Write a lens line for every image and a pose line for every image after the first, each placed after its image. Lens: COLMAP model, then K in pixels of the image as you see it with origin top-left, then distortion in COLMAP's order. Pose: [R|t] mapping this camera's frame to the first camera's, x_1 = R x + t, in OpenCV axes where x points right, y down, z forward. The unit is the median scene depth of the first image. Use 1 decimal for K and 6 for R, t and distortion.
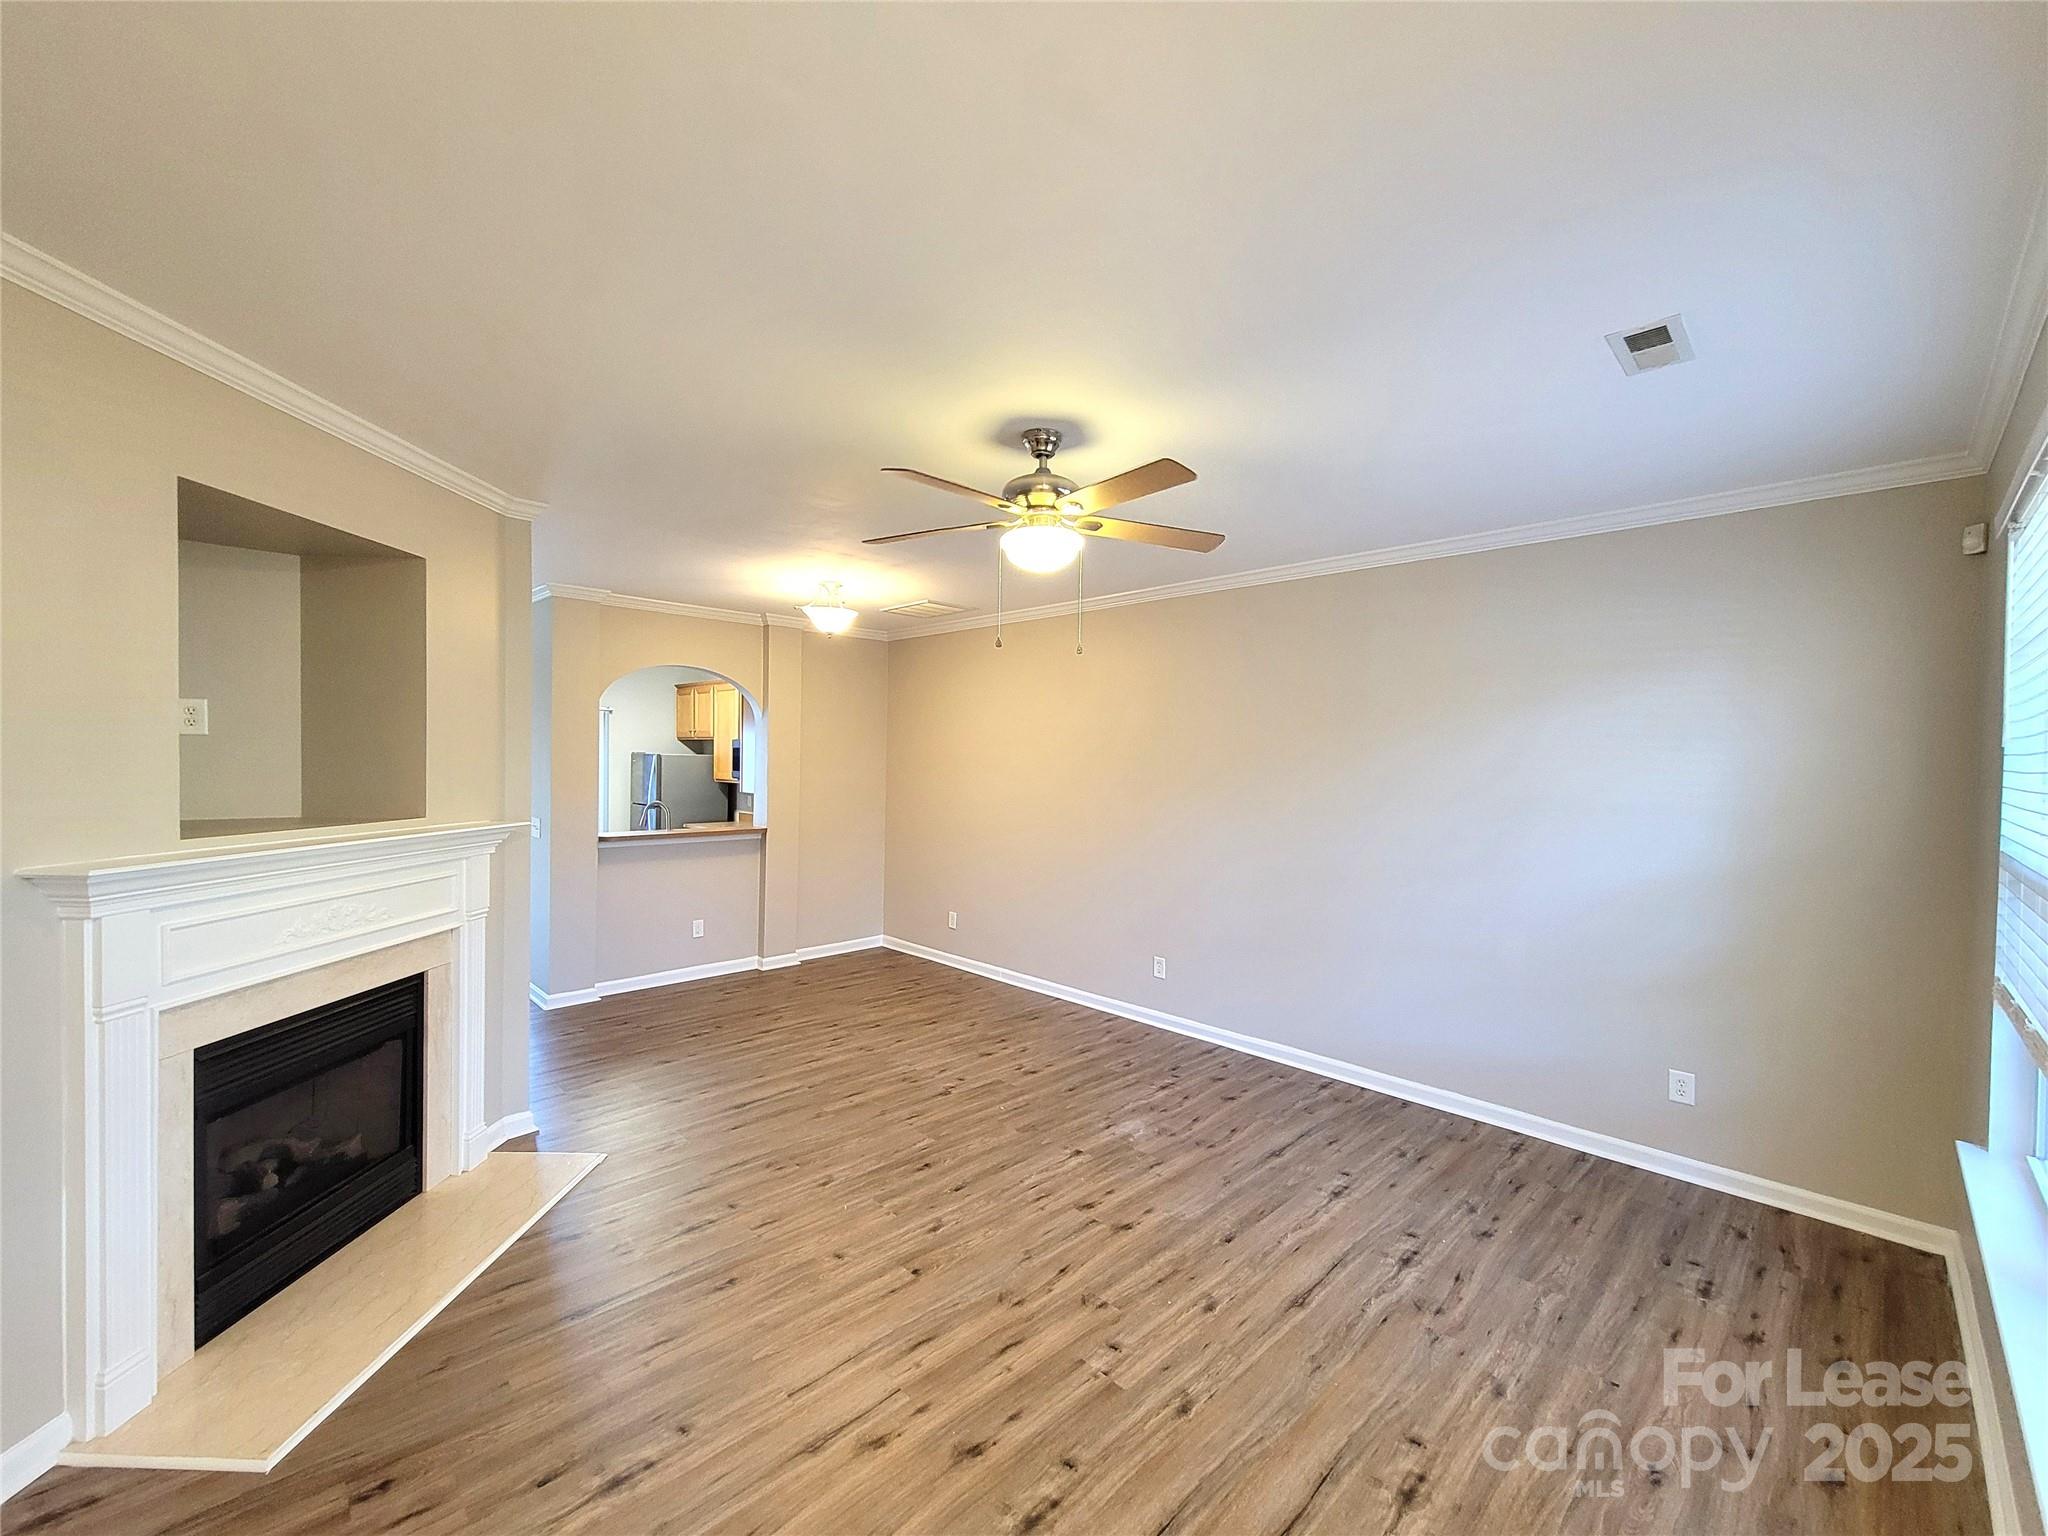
lens RADIAL K [[831.2, 0, 1028.3], [0, 831.2, 768.9], [0, 0, 1]] dist [0.002614, -0.000839]
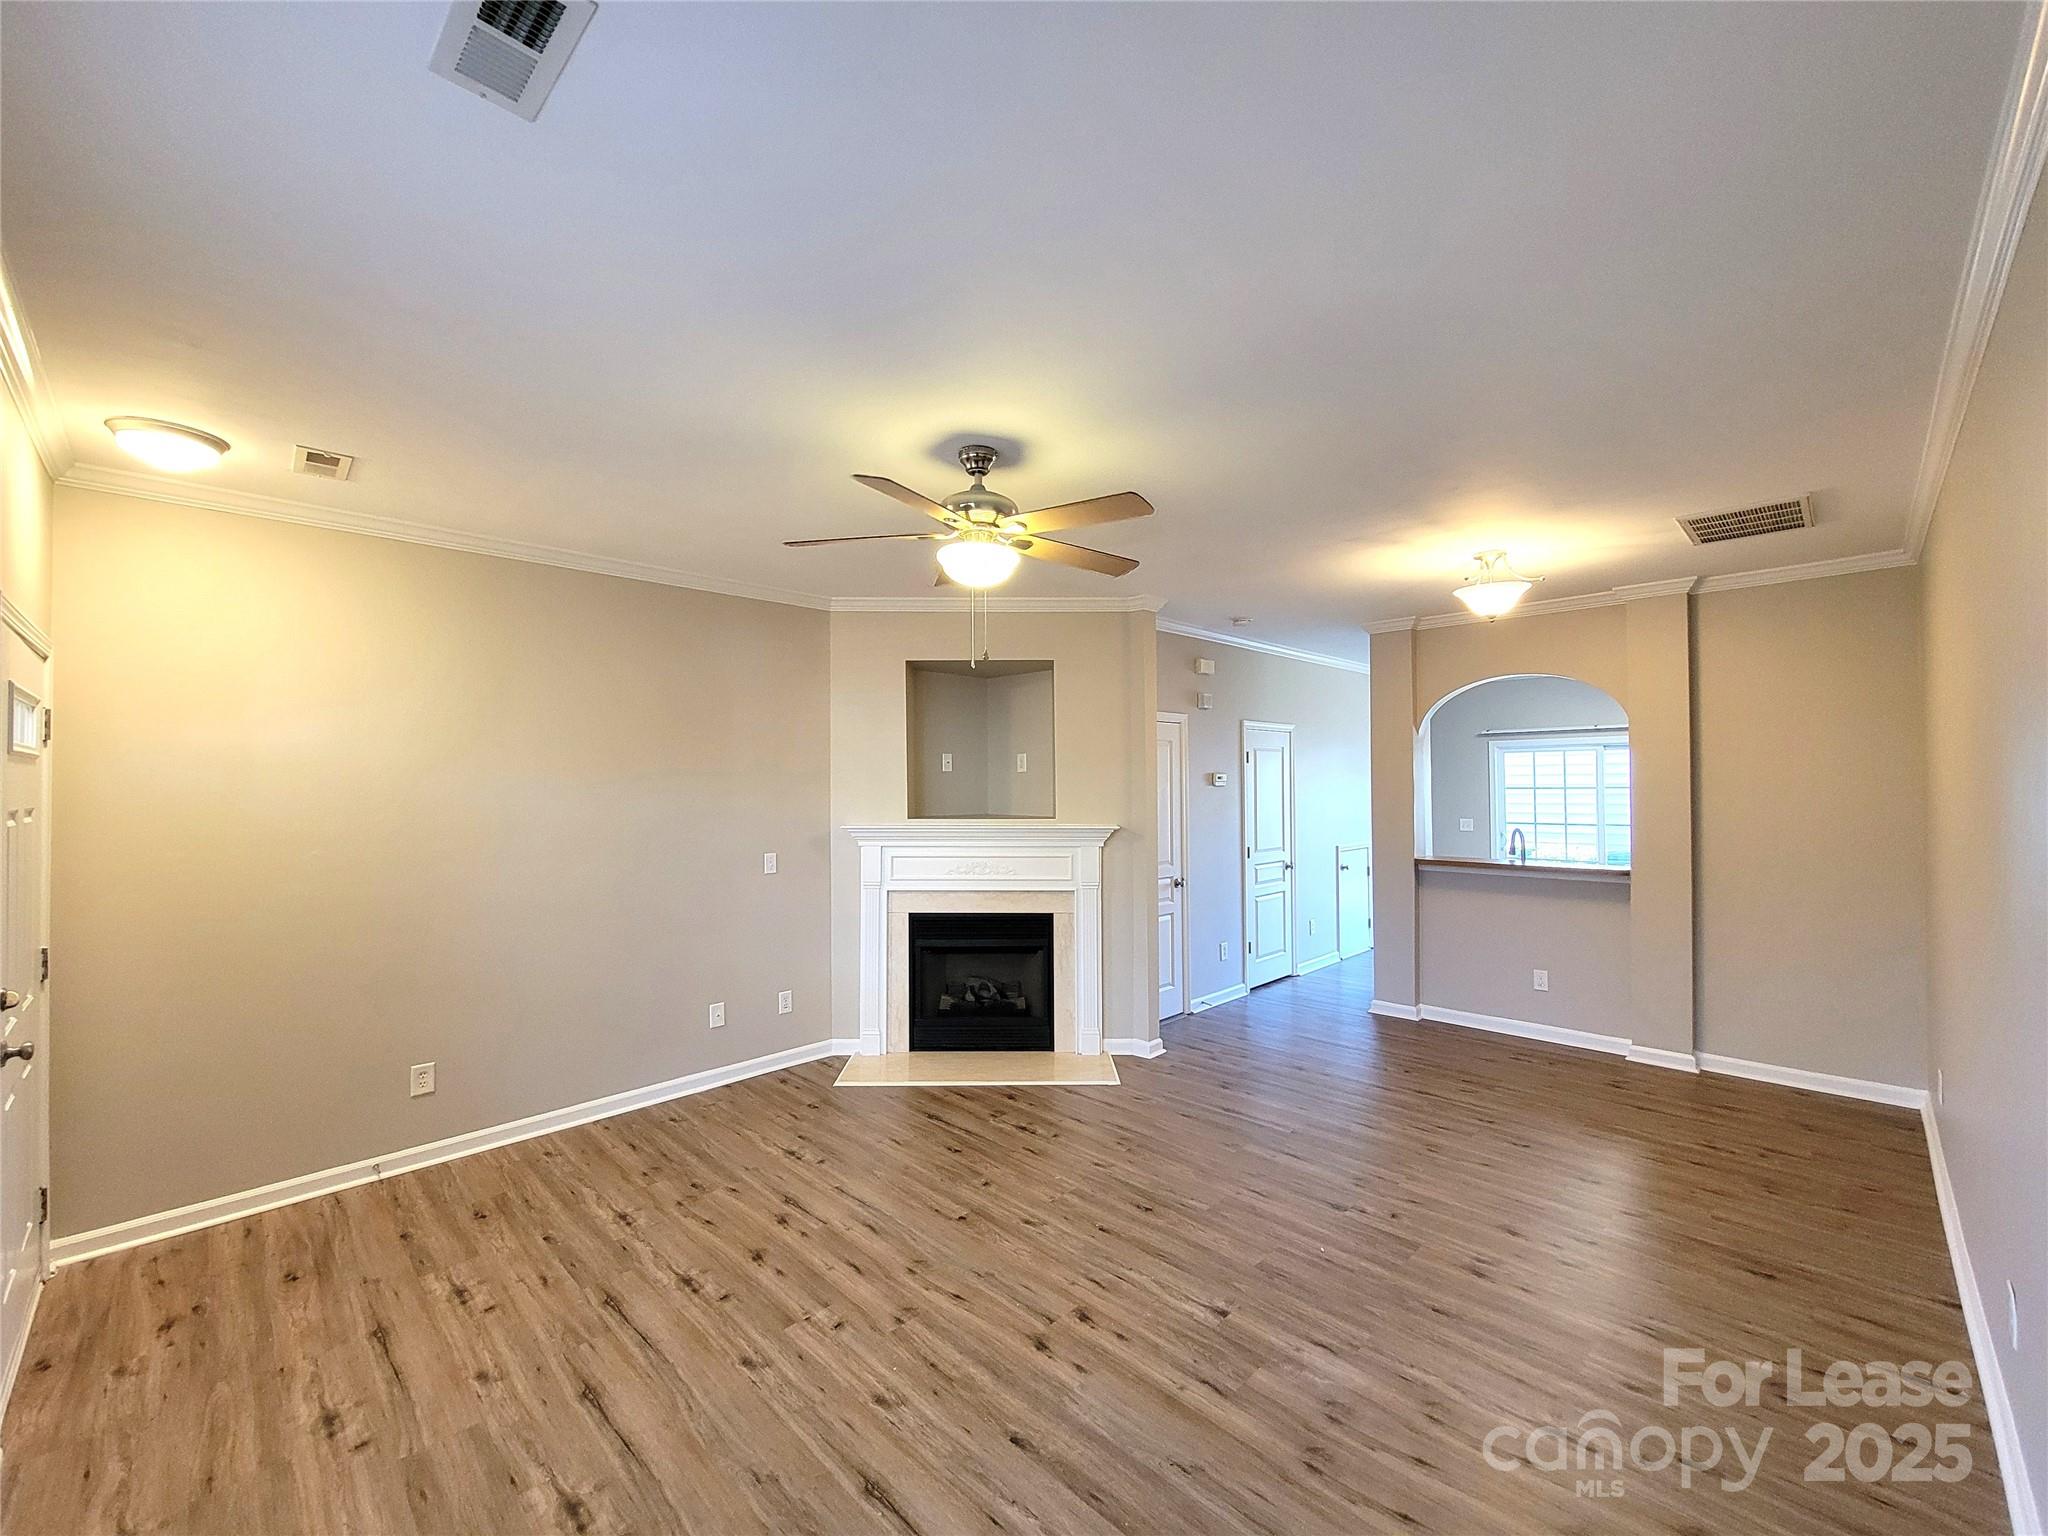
lens RADIAL K [[831.2, 0, 1027.8], [0, 831.2, 775.1], [0, 0, 1]] dist [0.002614, -0.000839]
pose [[0.015219, -0.024206, -0.999591, 0.922595], [-0.005980, 0.999687, -0.024299, 0.013212], [0.999866, 0.006347, 0.015069, 0.950504]]
